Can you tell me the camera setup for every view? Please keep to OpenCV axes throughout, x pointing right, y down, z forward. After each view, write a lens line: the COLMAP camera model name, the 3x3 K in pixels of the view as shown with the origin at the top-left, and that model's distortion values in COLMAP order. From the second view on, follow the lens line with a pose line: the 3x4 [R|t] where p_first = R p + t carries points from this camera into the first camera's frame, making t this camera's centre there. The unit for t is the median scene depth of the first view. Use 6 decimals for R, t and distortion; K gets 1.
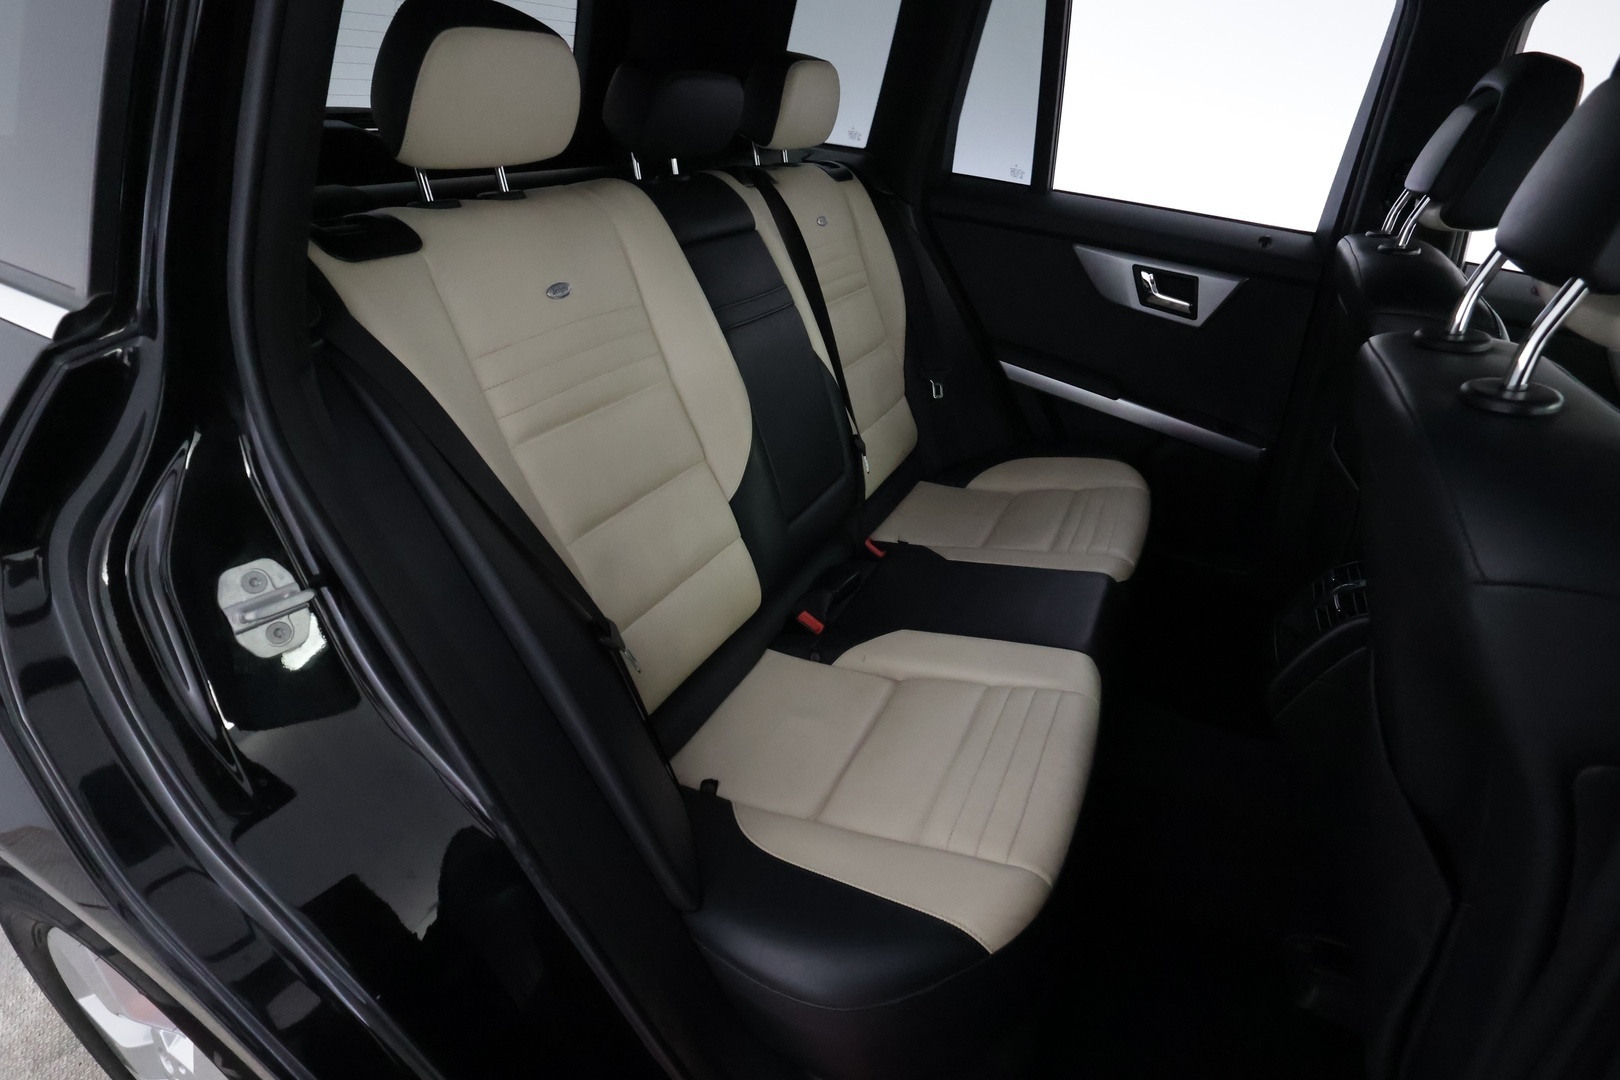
lens RADIAL K [[787.6, 0, 811.7], [0, 787.6, 547.3], [0, 0, 1]] dist [0.003489, 0.000083]
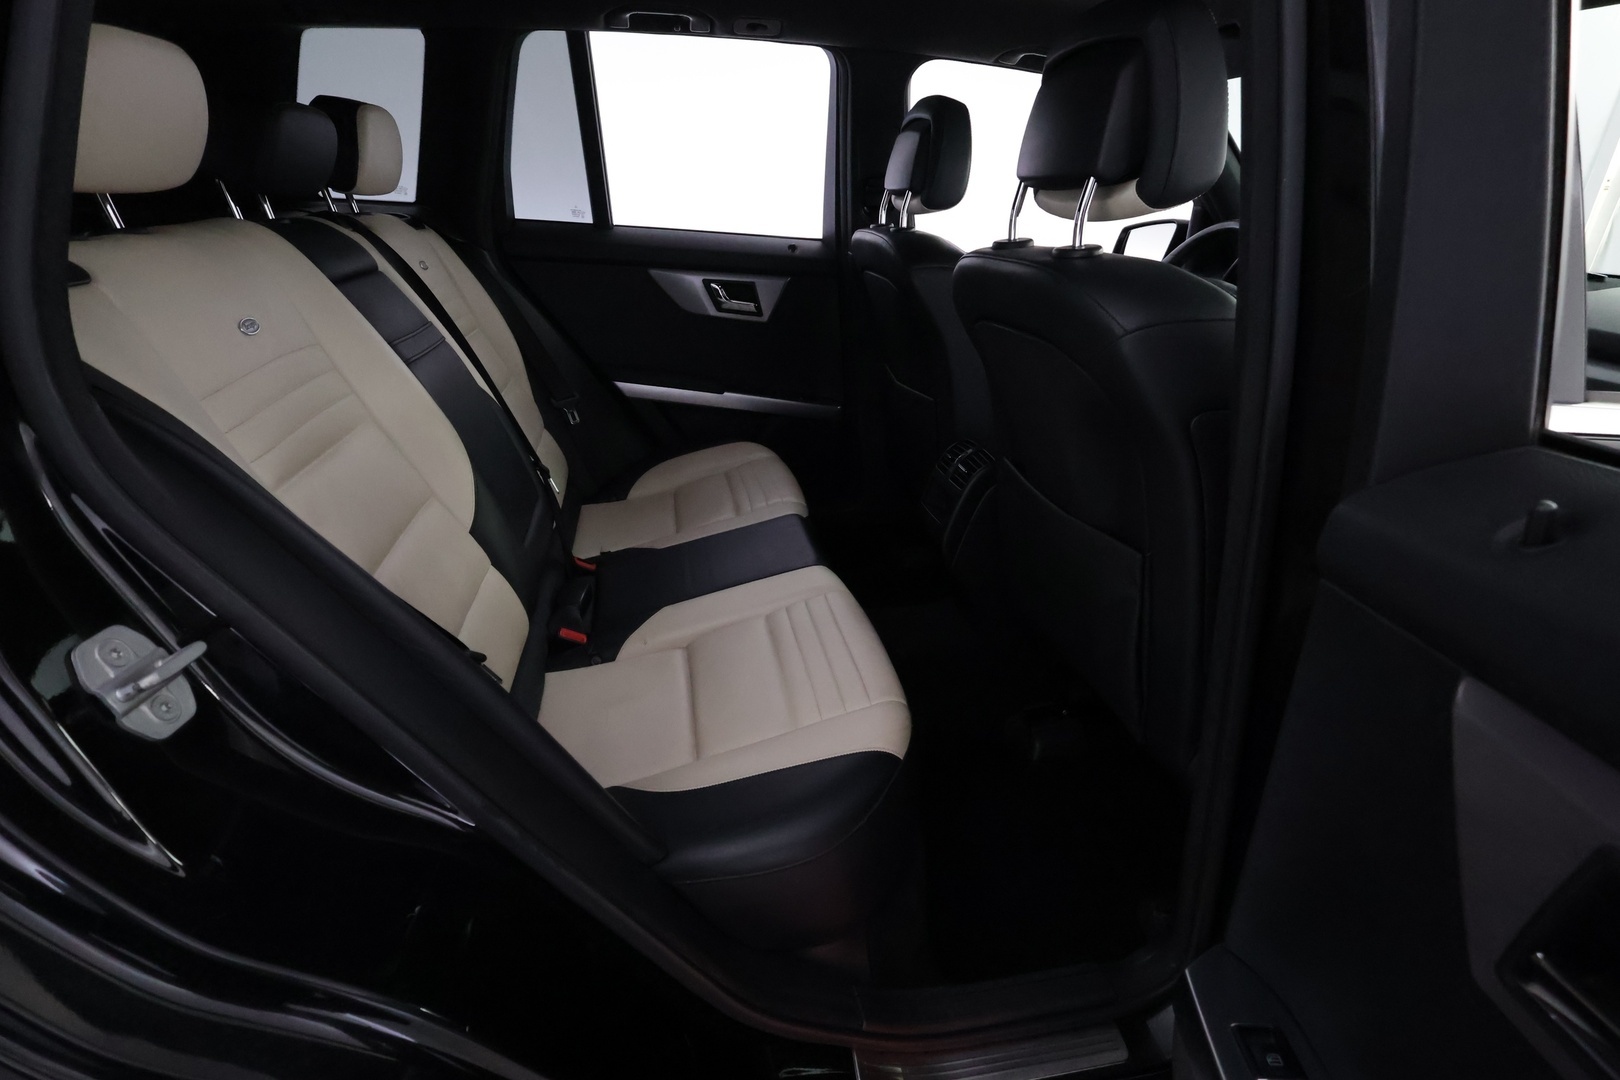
lens RADIAL K [[787.6, 0, 811.7], [0, 787.6, 547.3], [0, 0, 1]] dist [0.003489, 0.000083]
pose [[0.800785, -0.286868, 0.525786, -0.216378], [0.331293, 0.943473, 0.010190, 0.068085], [-0.498988, 0.166030, 0.850556, -0.019650]]
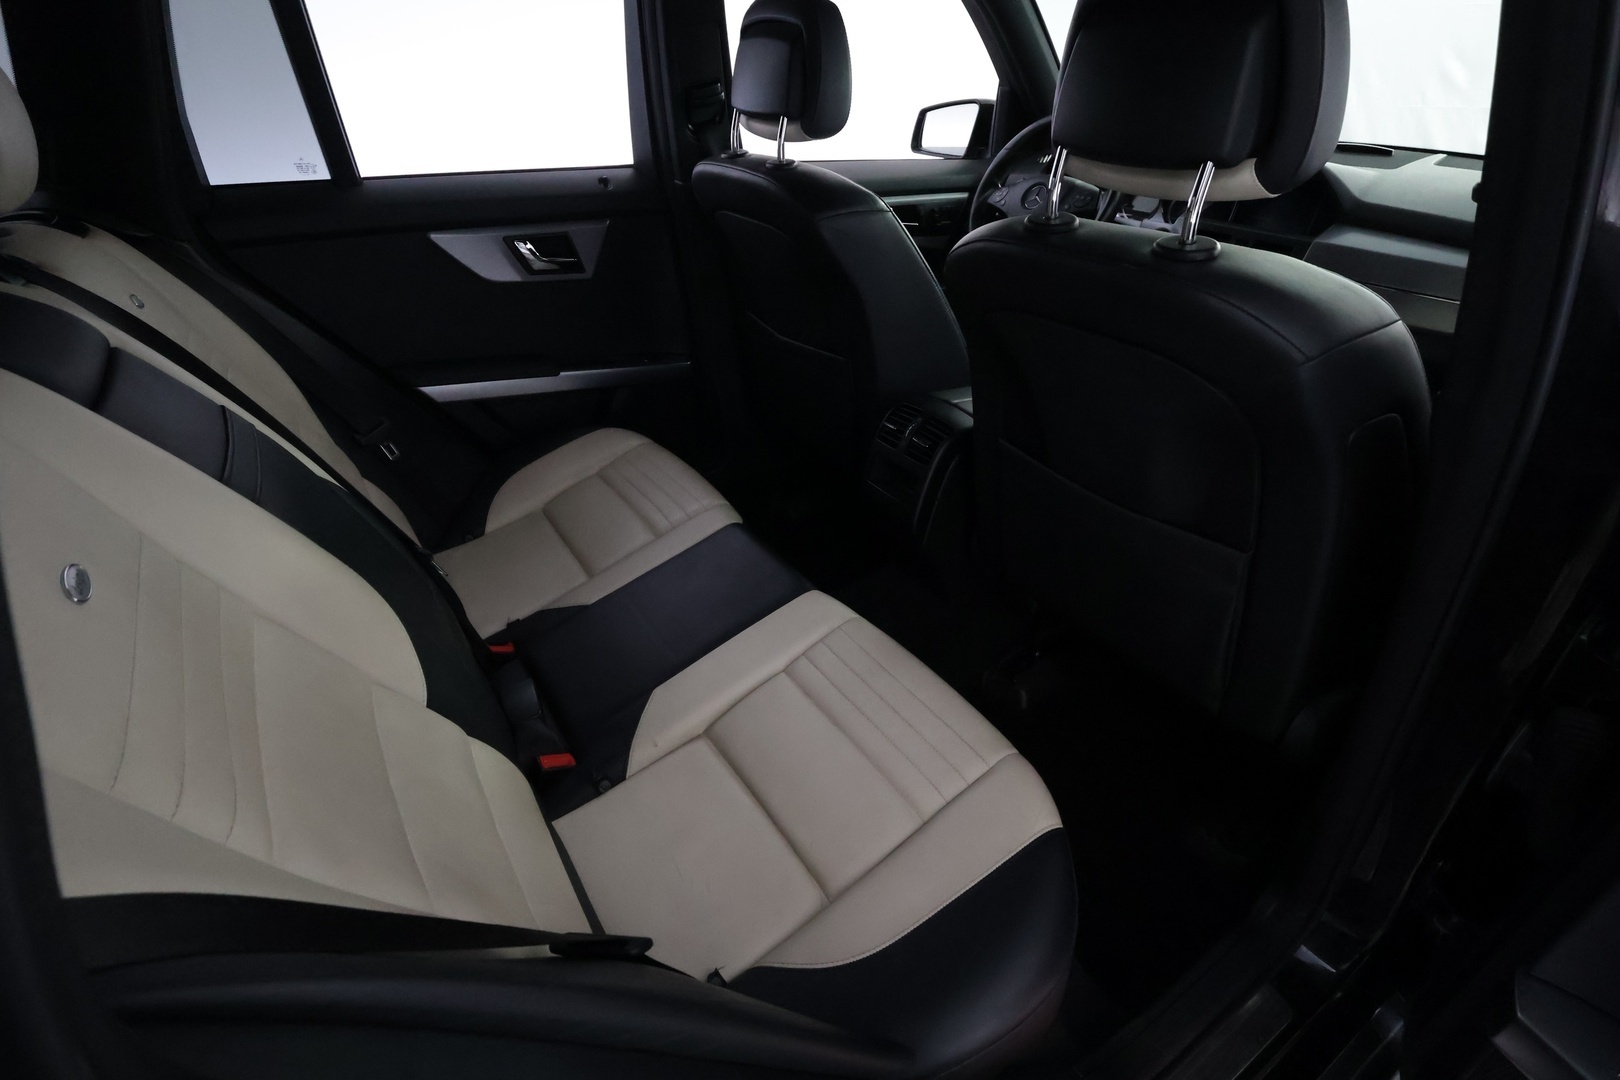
lens RADIAL K [[787.6, 0, 811.7], [0, 787.6, 547.3], [0, 0, 1]] dist [0.003489, 0.000083]
pose [[0.507021, -0.534551, 0.676155, -0.253364], [0.486506, 0.825038, 0.287443, -0.162063], [-0.711507, 0.183214, 0.678374, 0.196736]]
